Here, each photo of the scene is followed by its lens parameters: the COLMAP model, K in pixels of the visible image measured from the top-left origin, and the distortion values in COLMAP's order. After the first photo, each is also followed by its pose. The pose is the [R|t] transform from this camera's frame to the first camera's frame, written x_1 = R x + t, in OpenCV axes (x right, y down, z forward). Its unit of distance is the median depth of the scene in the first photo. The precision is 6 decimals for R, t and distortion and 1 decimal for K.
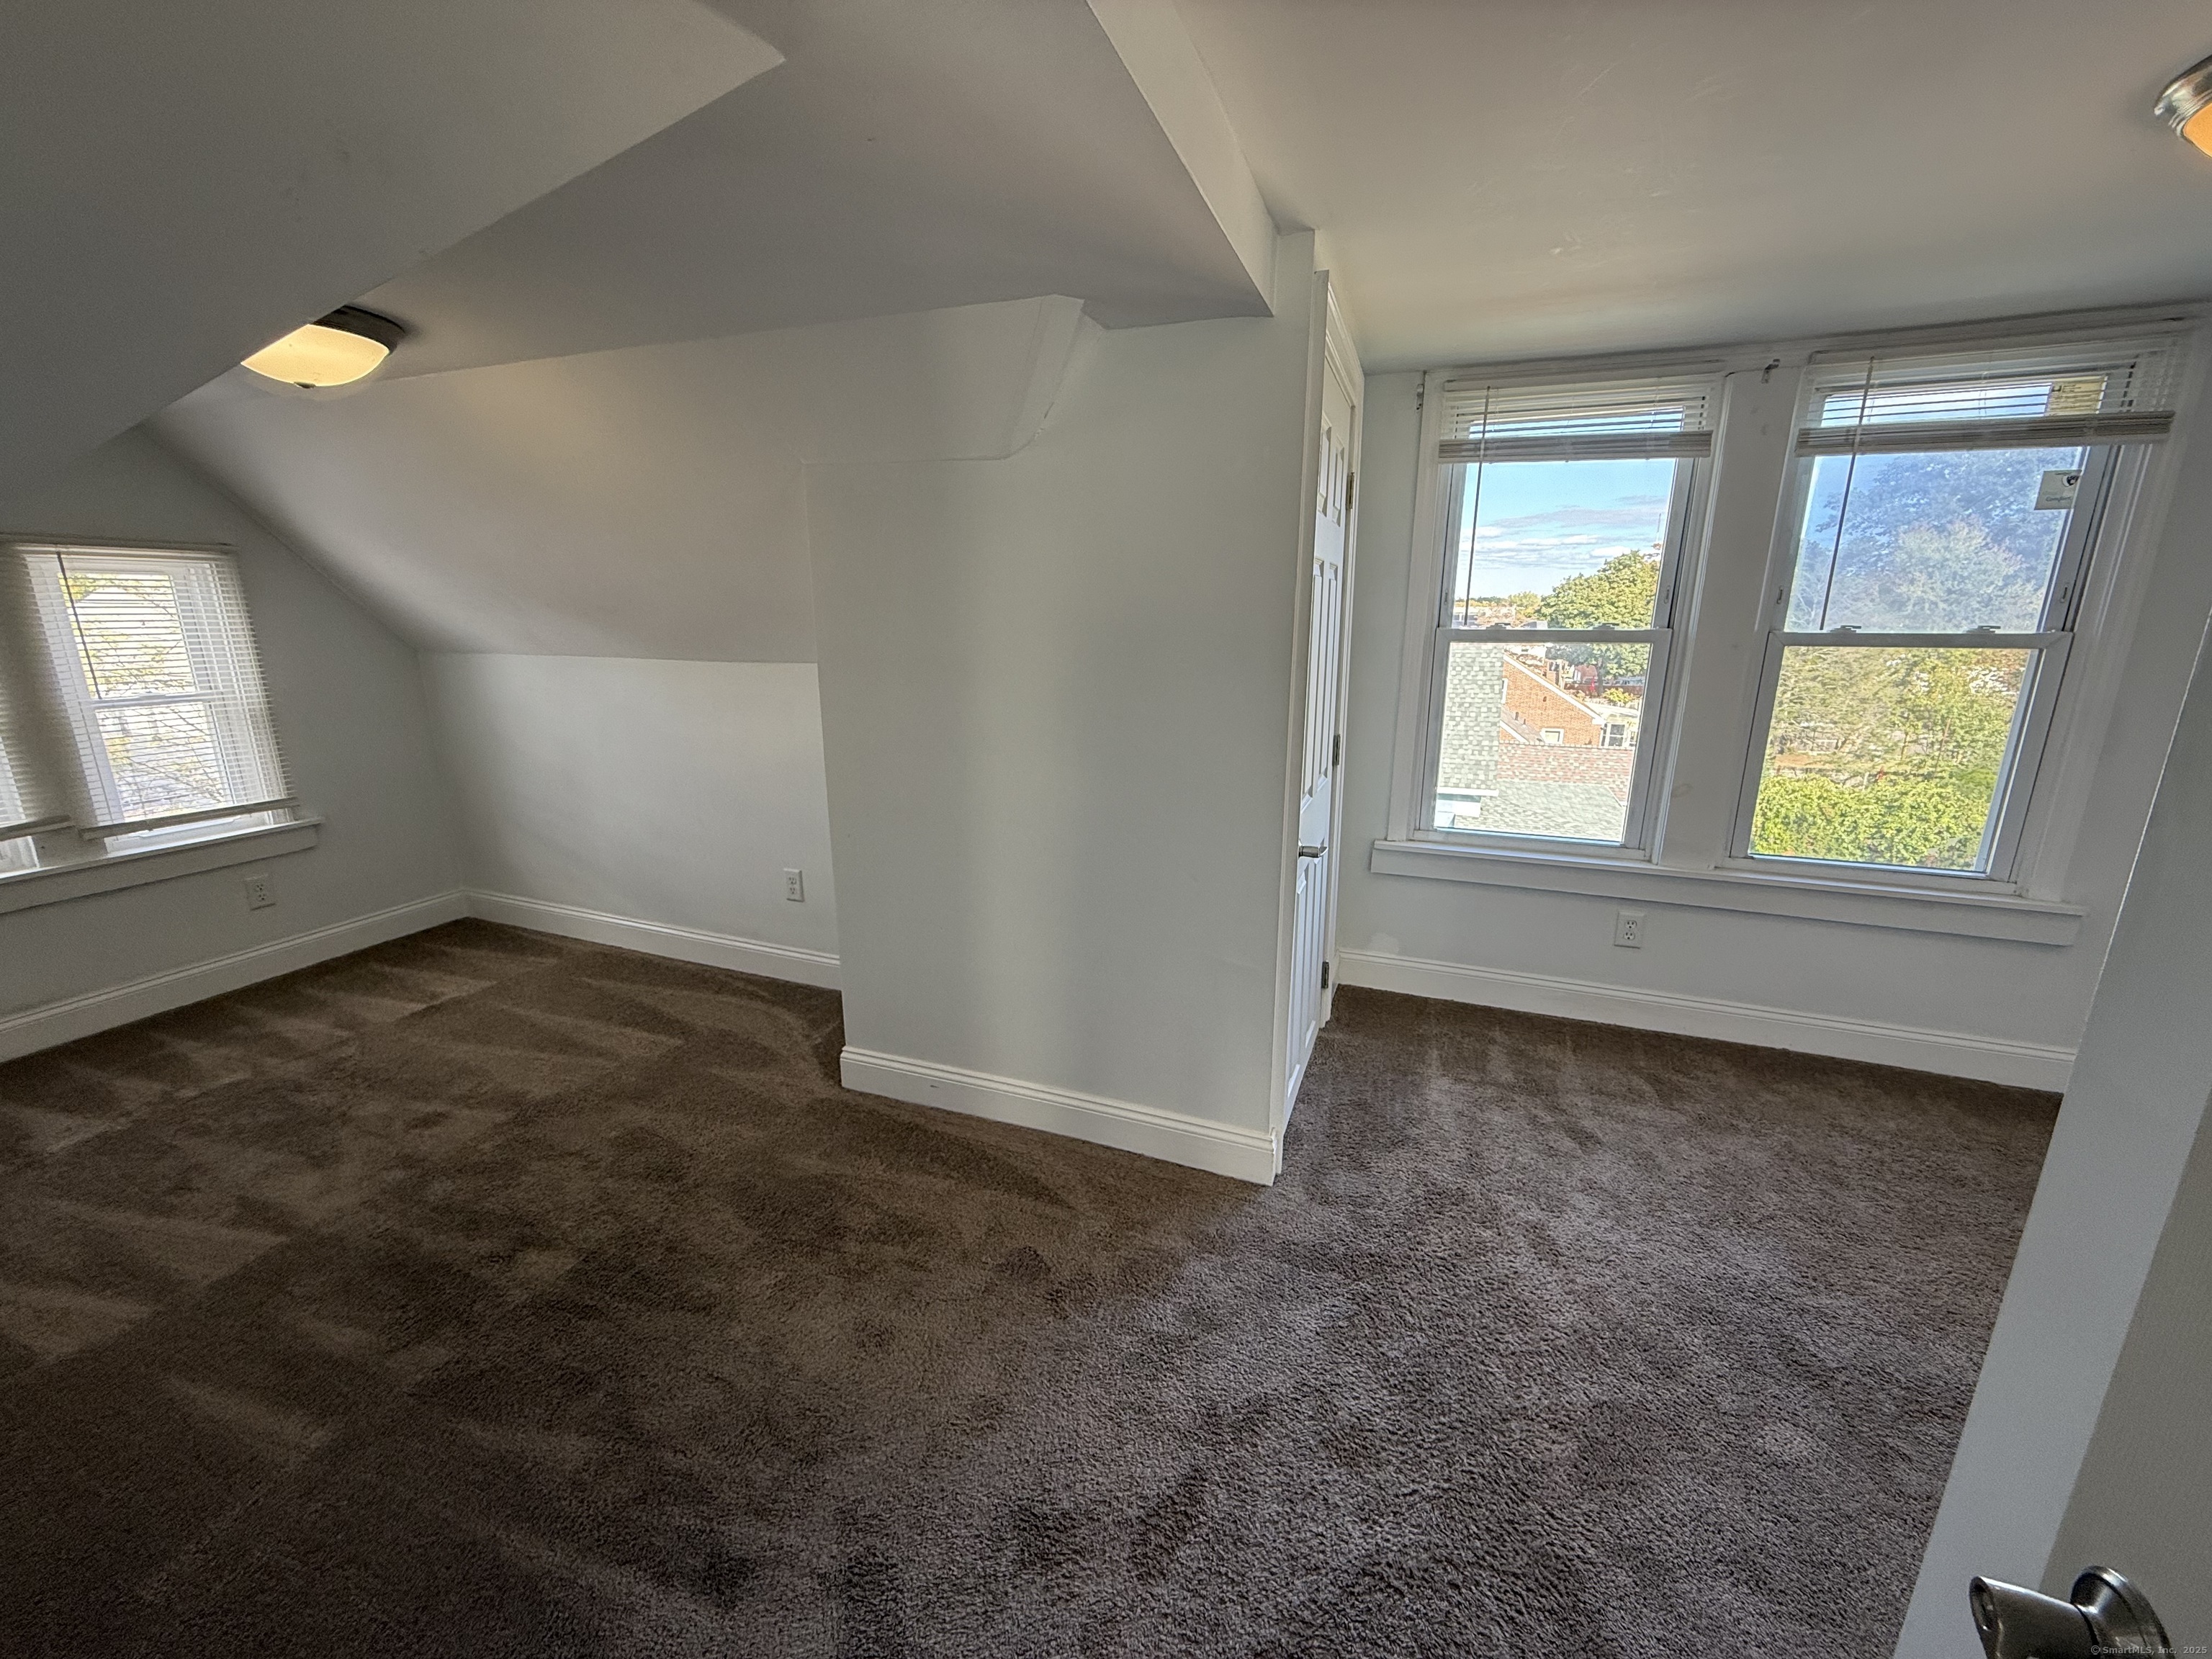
lens RADIAL K [[888.5, 0, 1103.4], [0, 888.5, 833.5], [0, 0, 1]] dist [0.006569, -0.000857]
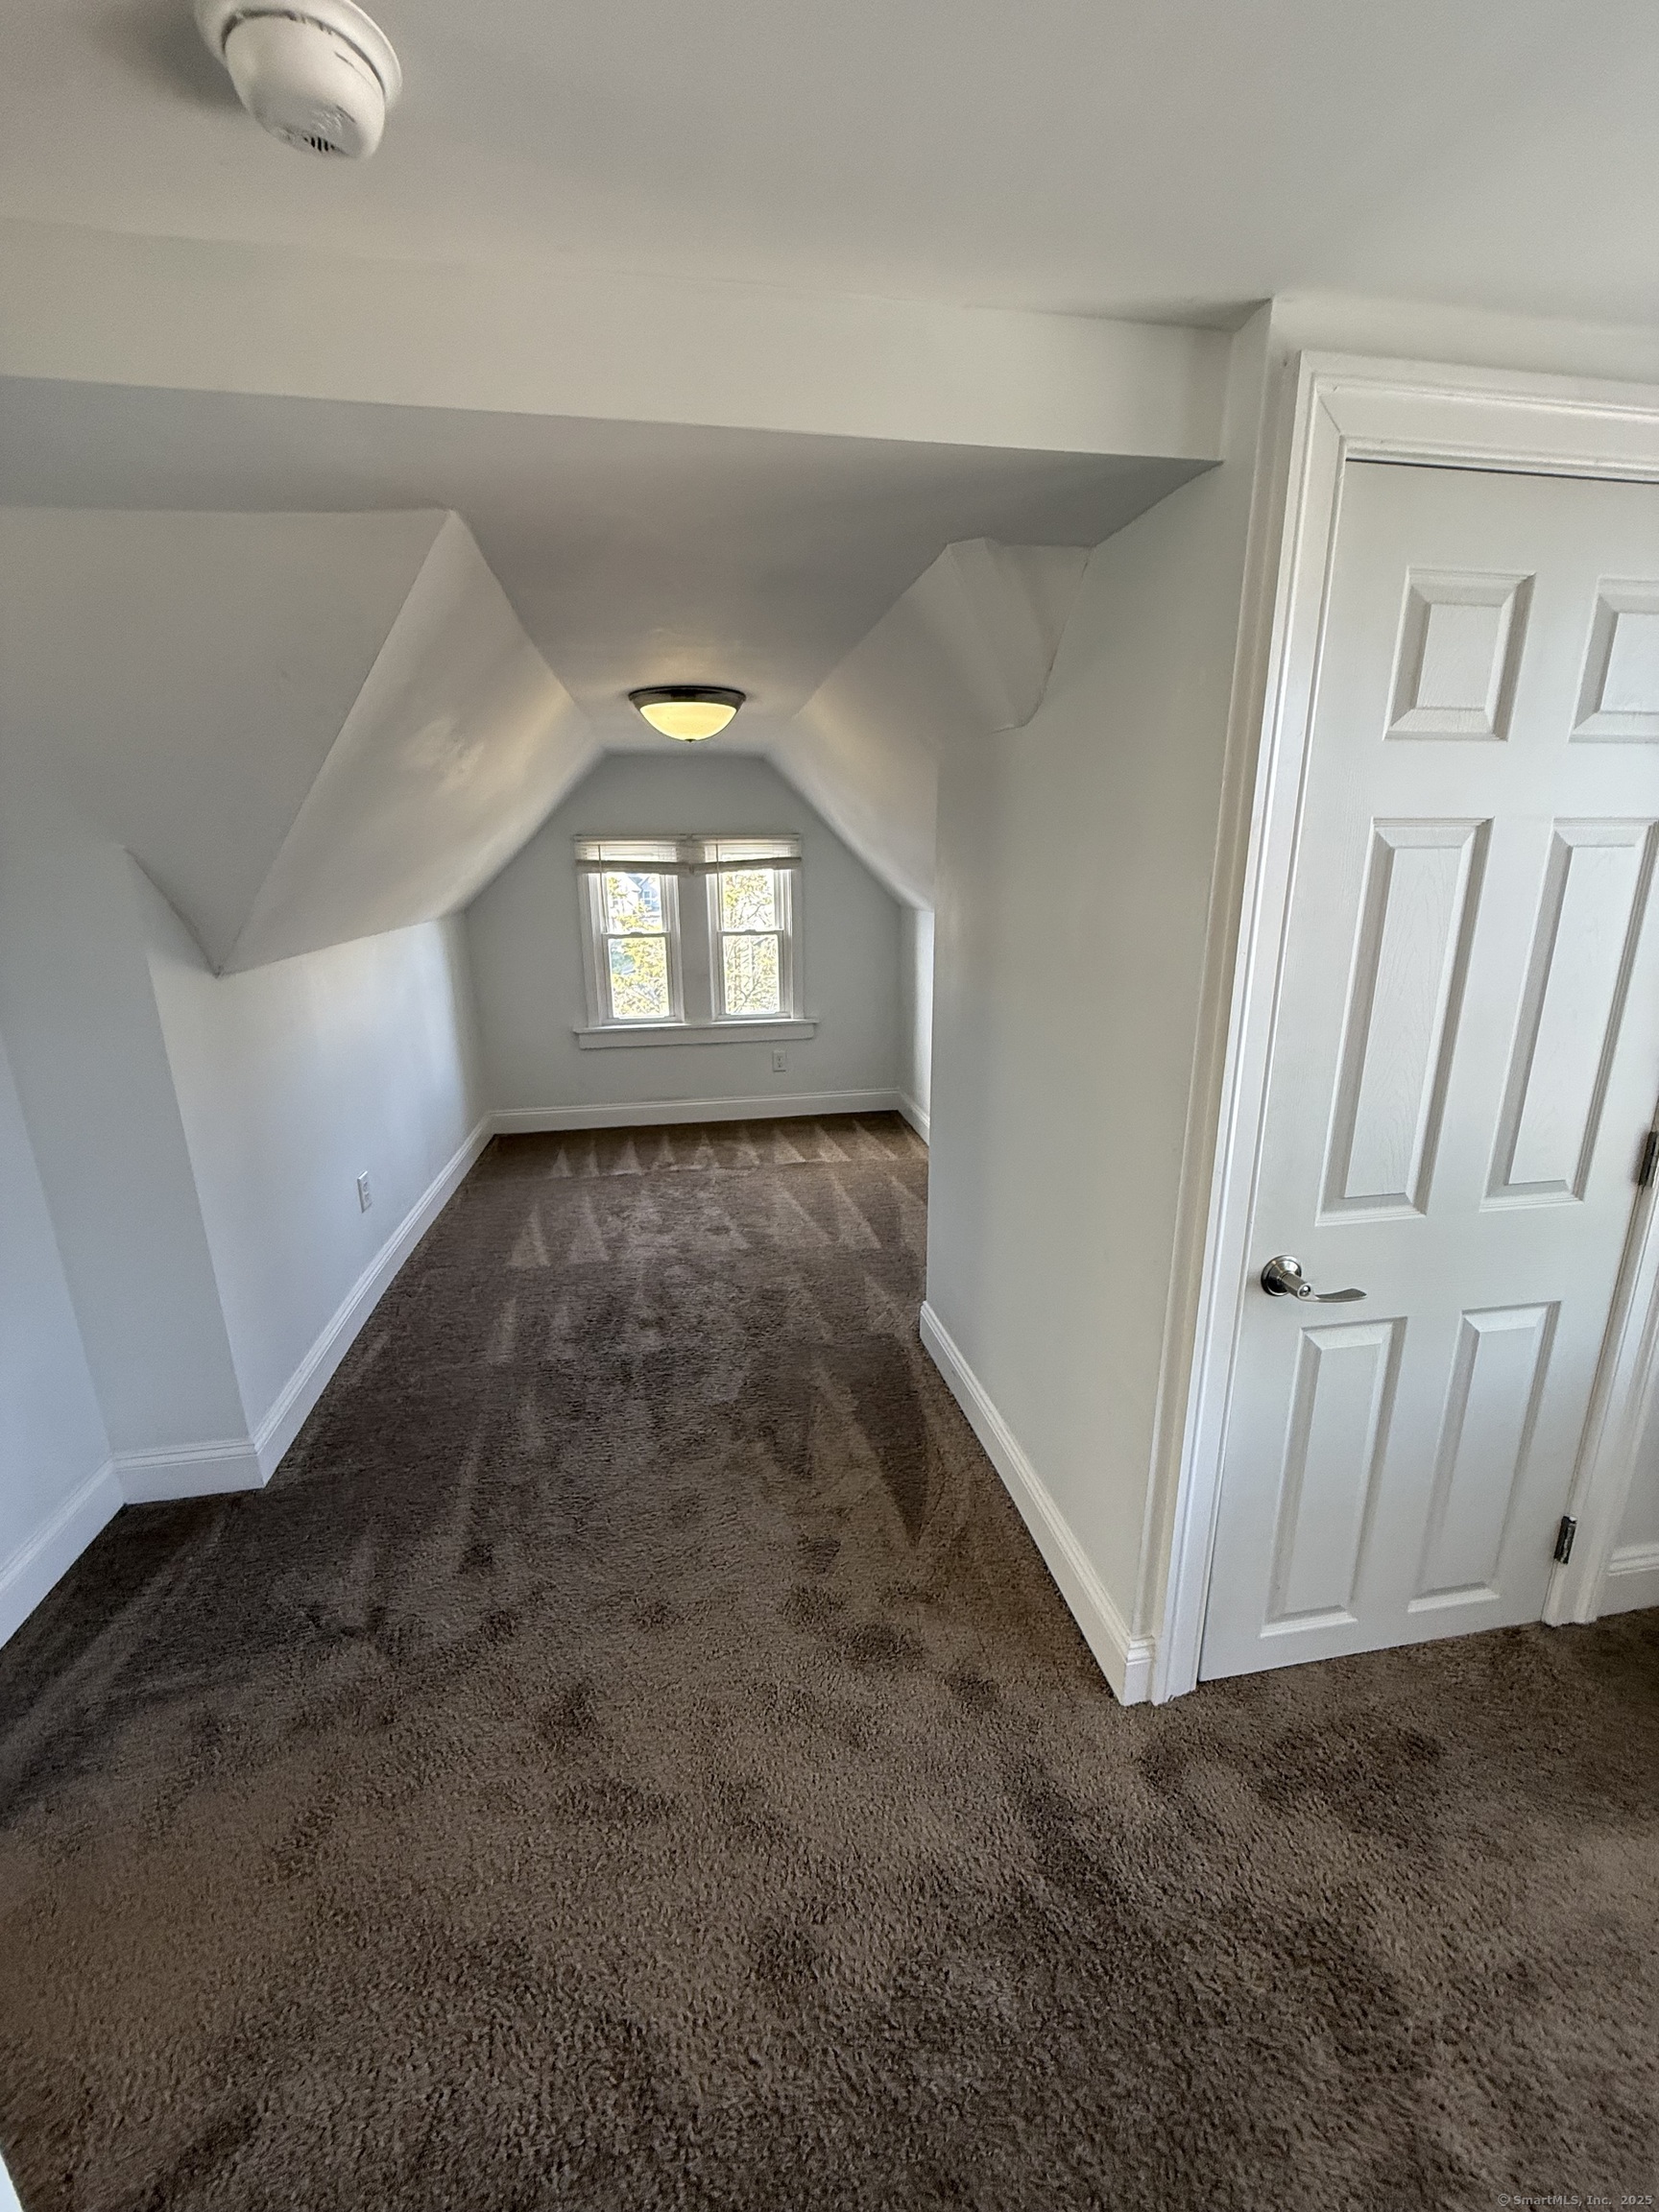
lens RADIAL K [[888.5, 0, 826.7], [0, 888.5, 1102.2], [0, 0, 1]] dist [0.006569, -0.000857]
pose [[0.517804, 0.218912, -0.827017, 0.562652], [-0.199907, 0.970905, 0.131835, -0.125533], [0.831815, 0.097062, 0.546501, 0.365888]]
